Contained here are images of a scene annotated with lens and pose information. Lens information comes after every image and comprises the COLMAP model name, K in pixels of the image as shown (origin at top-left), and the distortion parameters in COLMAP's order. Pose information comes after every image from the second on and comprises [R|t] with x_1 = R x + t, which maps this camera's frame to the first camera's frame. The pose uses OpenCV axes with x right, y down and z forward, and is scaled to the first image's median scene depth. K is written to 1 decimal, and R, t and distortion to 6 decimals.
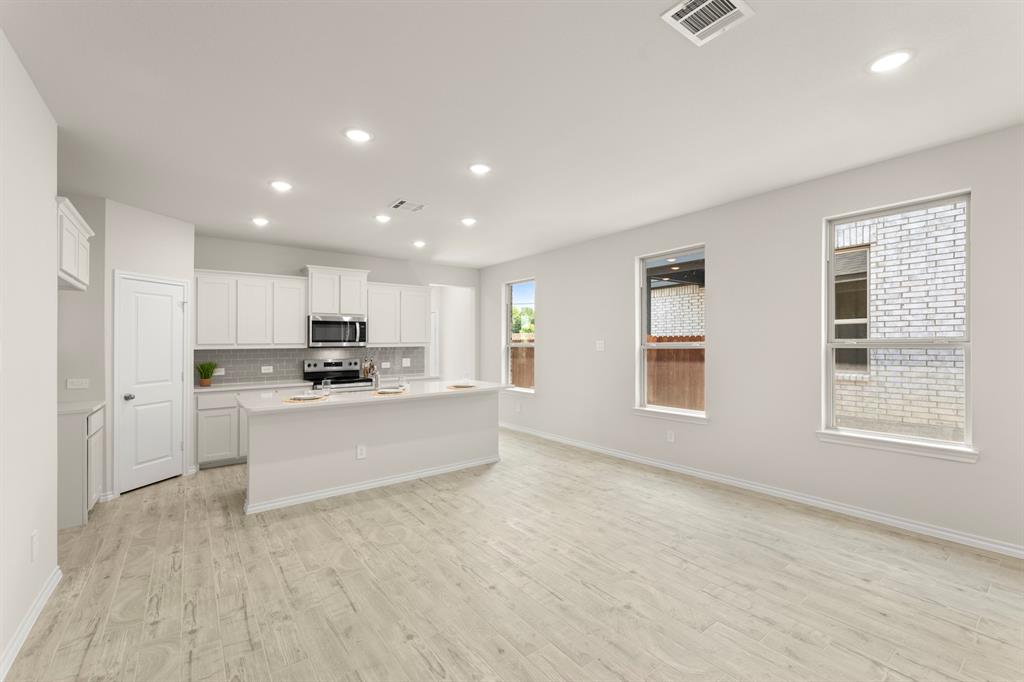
lens RADIAL K [[429.1, 0, 525.7], [0, 429.1, 338.4], [0, 0, 1]] dist [-0.000770, -0.000043]
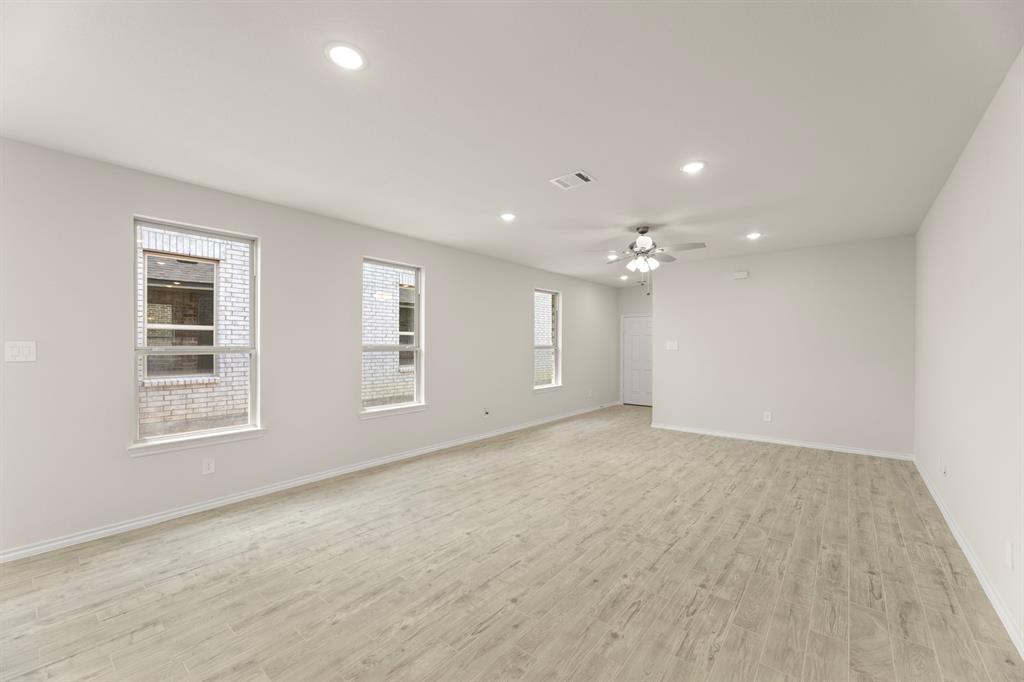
lens RADIAL K [[406.8, 0, 503.7], [0, 406.8, 343.0], [0, 0, 1]] dist [0.000806, -0.000765]
pose [[-0.201616, 0.016237, 0.979330, -0.557353], [-0.009294, 0.999786, -0.018489, 0.014102], [-0.979421, -0.012830, -0.201422, 0.697628]]
